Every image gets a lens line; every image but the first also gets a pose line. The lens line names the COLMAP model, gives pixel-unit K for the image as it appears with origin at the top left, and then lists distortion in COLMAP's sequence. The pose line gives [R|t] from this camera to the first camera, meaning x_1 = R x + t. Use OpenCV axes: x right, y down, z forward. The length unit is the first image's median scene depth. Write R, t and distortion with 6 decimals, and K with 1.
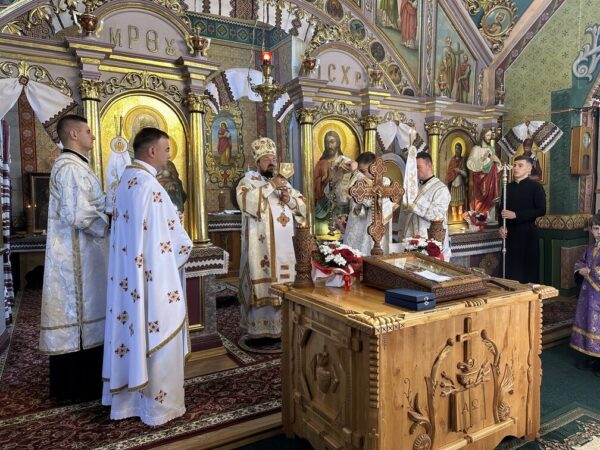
lens RADIAL K [[431.6, 0, 294.8], [0, 431.6, 221.4], [0, 0, 1]] dist [0.021221, -0.009734]
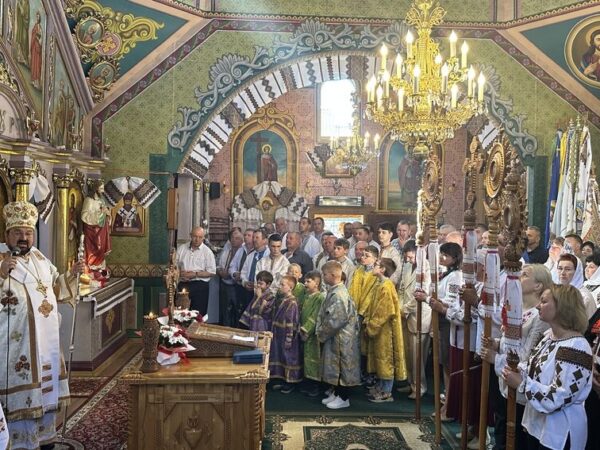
lens RADIAL K [[567.1, 0, 303.8], [0, 567.1, 226.0], [0, 0, 1]] dist [0.049181, 0.000000]
pose [[0.486350, -0.005893, 0.873744, -0.479620], [0.028991, 0.999536, -0.009396, -0.088204], [-0.873283, 0.029900, 0.486295, -0.039675]]
